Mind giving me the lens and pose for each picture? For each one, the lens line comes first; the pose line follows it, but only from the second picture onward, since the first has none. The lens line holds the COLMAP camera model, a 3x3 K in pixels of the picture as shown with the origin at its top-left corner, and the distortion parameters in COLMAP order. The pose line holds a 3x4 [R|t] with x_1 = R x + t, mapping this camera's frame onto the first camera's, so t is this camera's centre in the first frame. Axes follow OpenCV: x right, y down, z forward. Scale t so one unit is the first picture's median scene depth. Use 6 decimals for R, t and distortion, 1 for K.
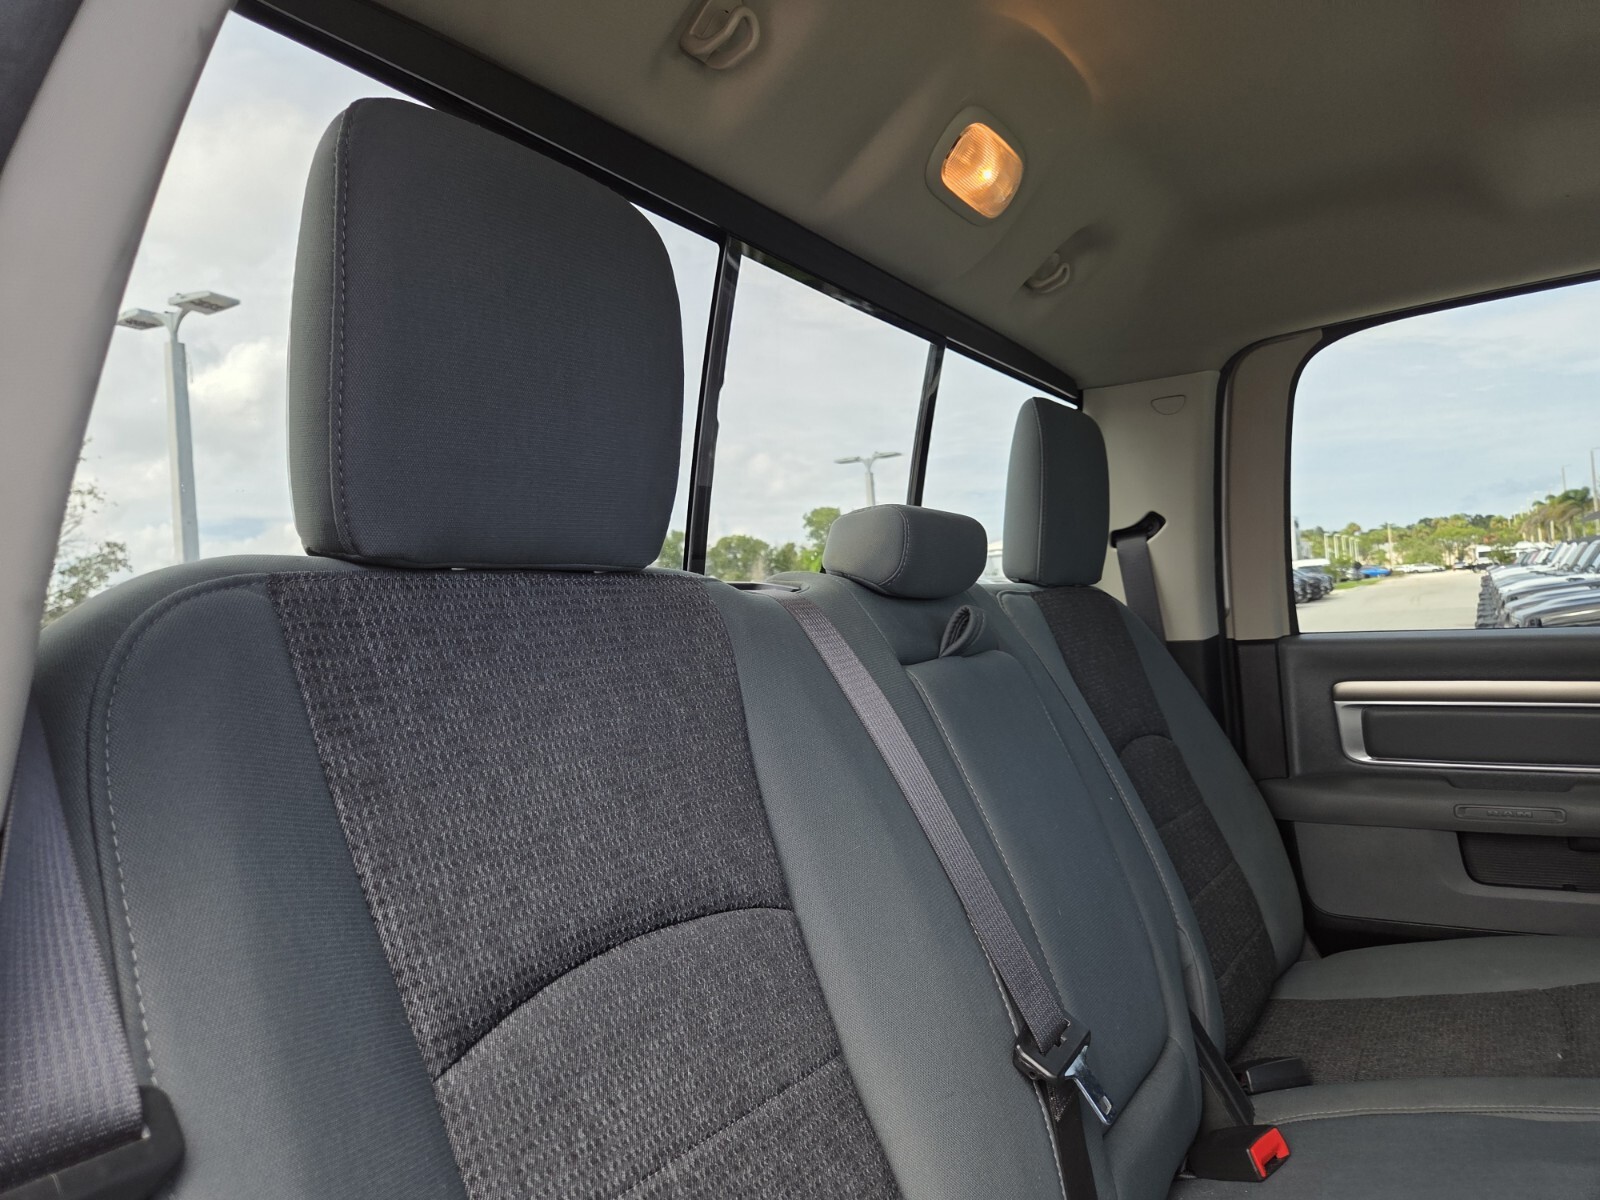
lens RADIAL K [[1075.7, 0, 795.6], [0, 1075.7, 580.6], [0, 0, 1]] dist [0.050323, -0.043573]
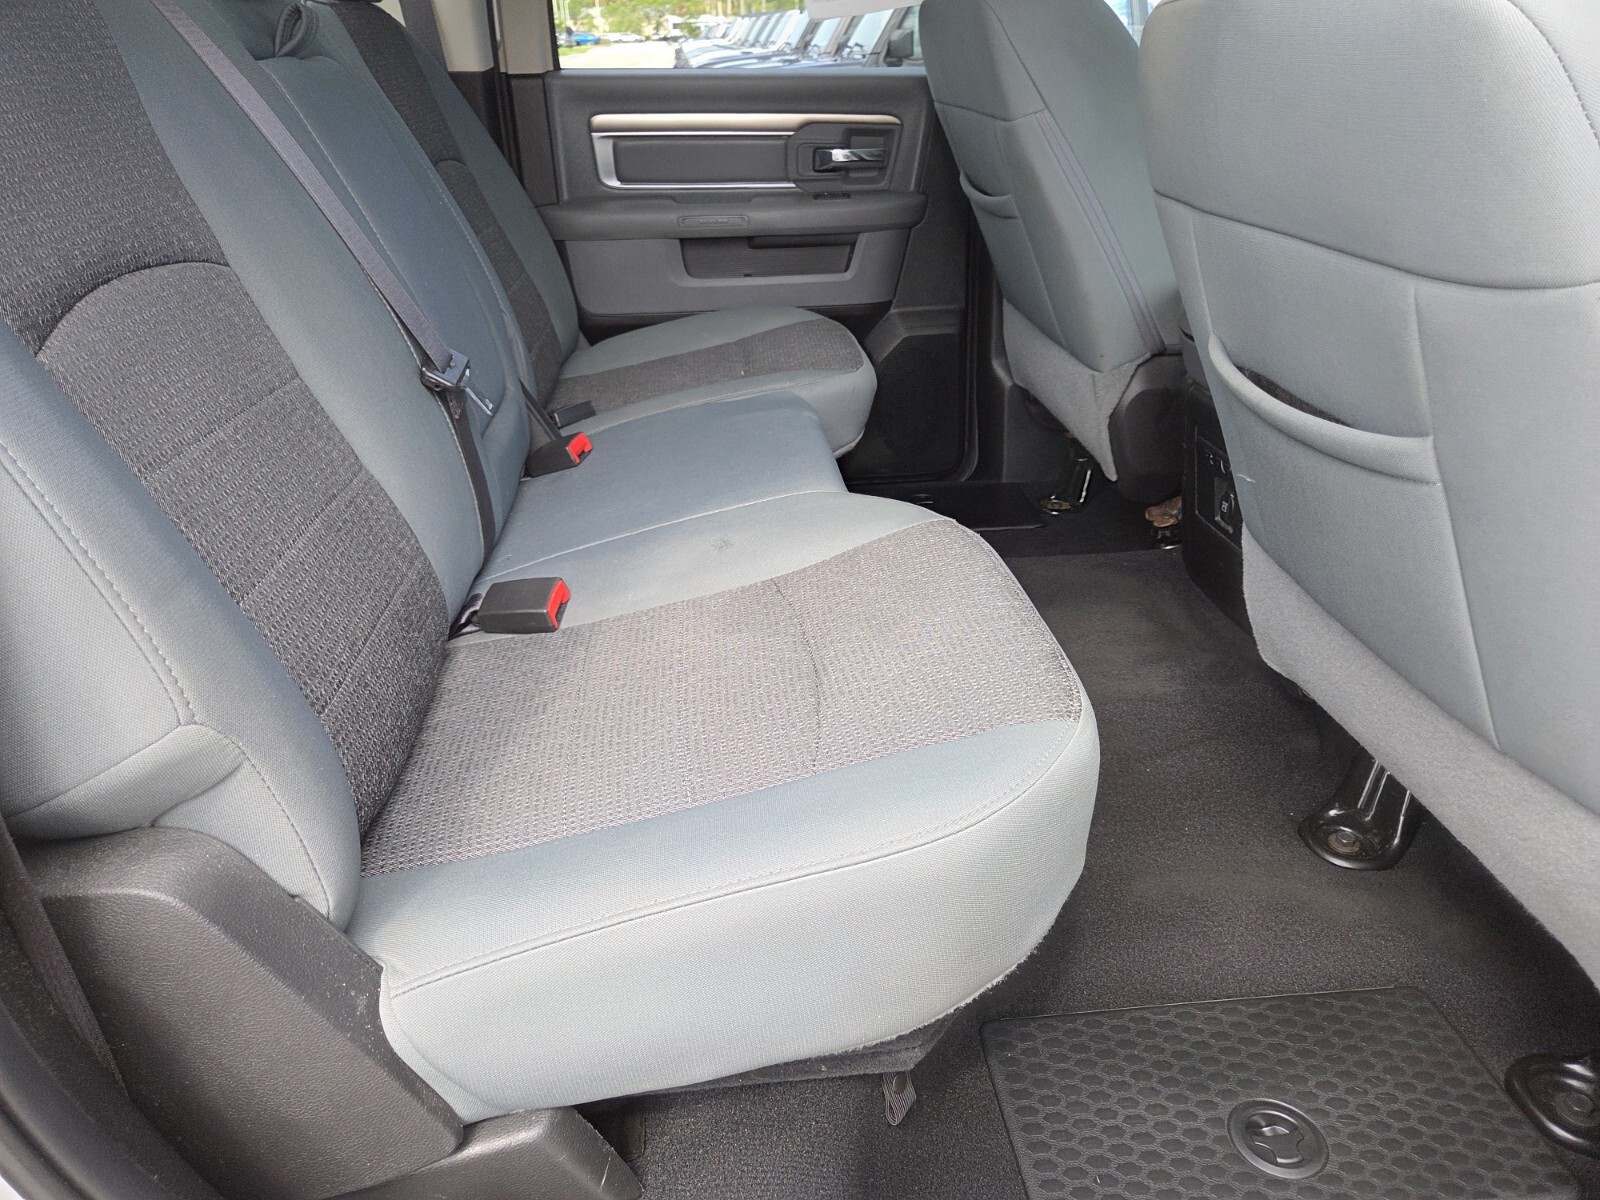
lens RADIAL K [[1075.7, 0, 795.6], [0, 1075.7, 580.6], [0, 0, 1]] dist [0.050323, -0.043573]
pose [[0.787622, -0.232291, 0.570695, -0.111550], [-0.046668, 0.901064, 0.431168, 0.028773], [-0.614389, -0.366231, 0.698857, -0.135405]]
